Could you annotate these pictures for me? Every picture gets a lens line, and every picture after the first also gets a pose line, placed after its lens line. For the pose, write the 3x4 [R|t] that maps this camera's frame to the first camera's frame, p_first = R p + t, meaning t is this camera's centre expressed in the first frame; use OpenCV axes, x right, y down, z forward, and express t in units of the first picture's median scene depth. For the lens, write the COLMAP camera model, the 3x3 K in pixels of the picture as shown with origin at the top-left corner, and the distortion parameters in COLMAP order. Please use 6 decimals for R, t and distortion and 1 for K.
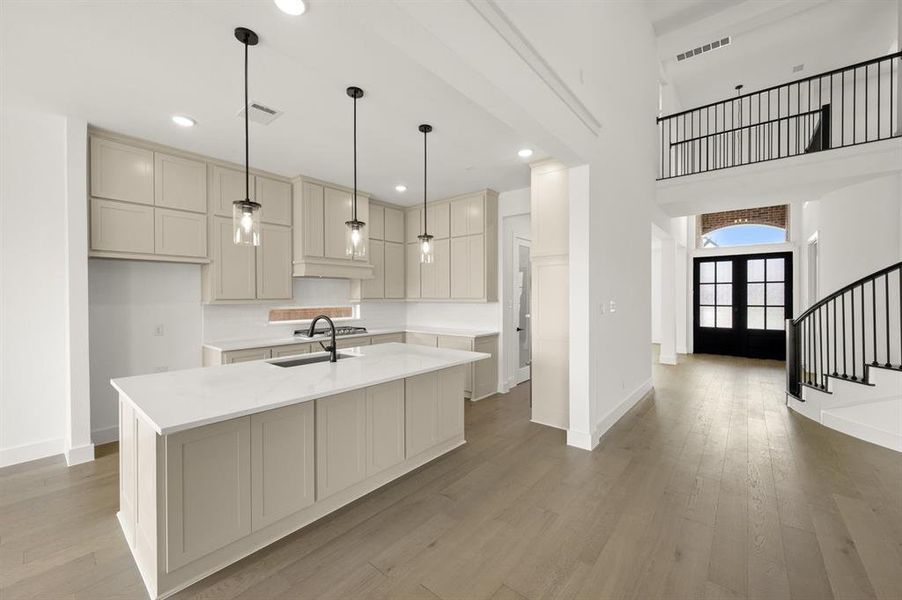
lens RADIAL K [[352.2, 0, 451.8], [0, 352.2, 298.0], [0, 0, 1]] dist [-0.000010, 0.000147]
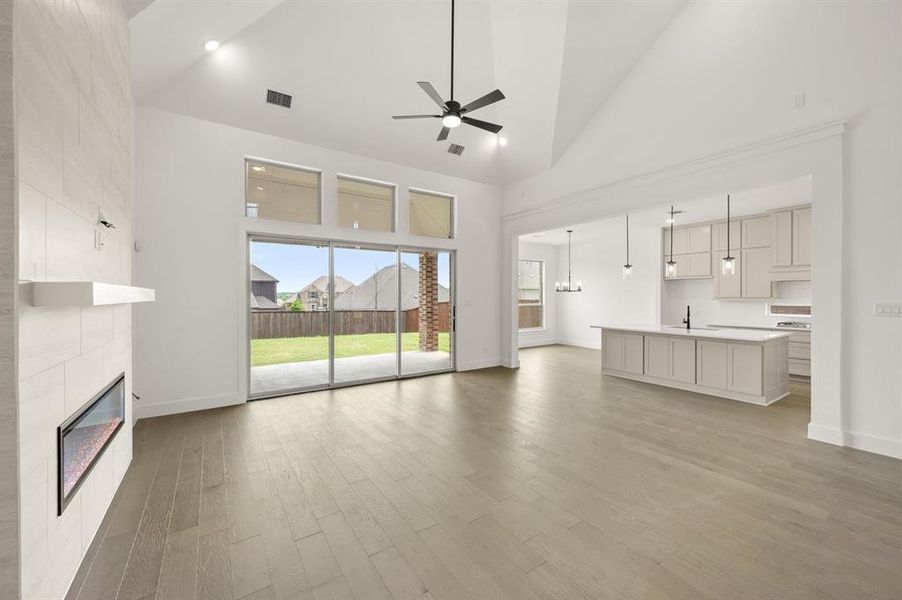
lens RADIAL K [[352.2, 0, 451.8], [0, 352.2, 298.0], [0, 0, 1]] dist [-0.000010, 0.000147]
pose [[-0.271345, 0.007809, -0.962450, 1.559783], [-0.001289, 0.999963, 0.008477, -0.008059], [0.962481, 0.003541, -0.271325, 0.204256]]
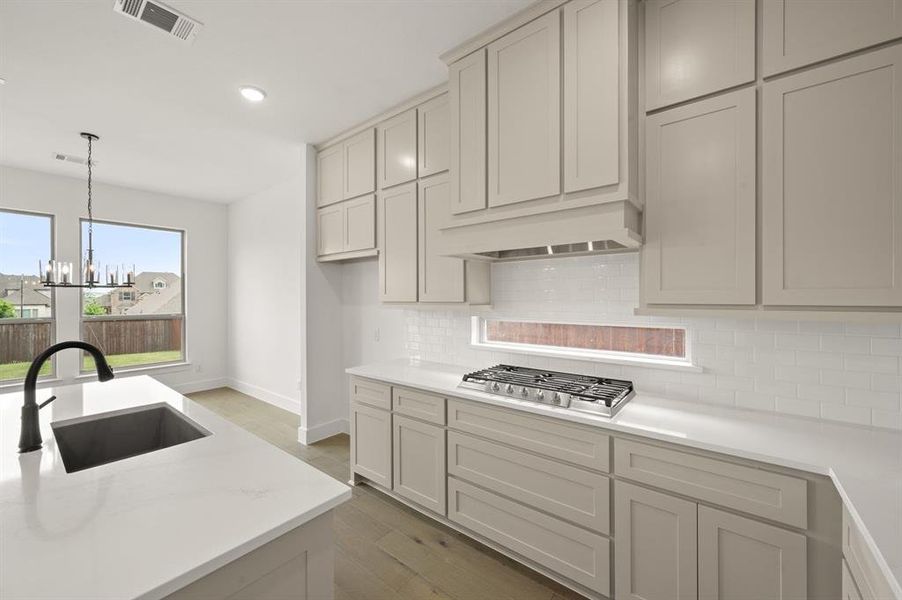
lens RADIAL K [[352.2, 0, 451.8], [0, 352.2, 298.0], [0, 0, 1]] dist [-0.000010, 0.000147]
pose [[0.022860, 0.004668, -0.999728, 0.095478], [-0.000651, 0.999989, 0.004654, -0.009843], [0.999738, 0.000544, 0.022862, 1.217385]]
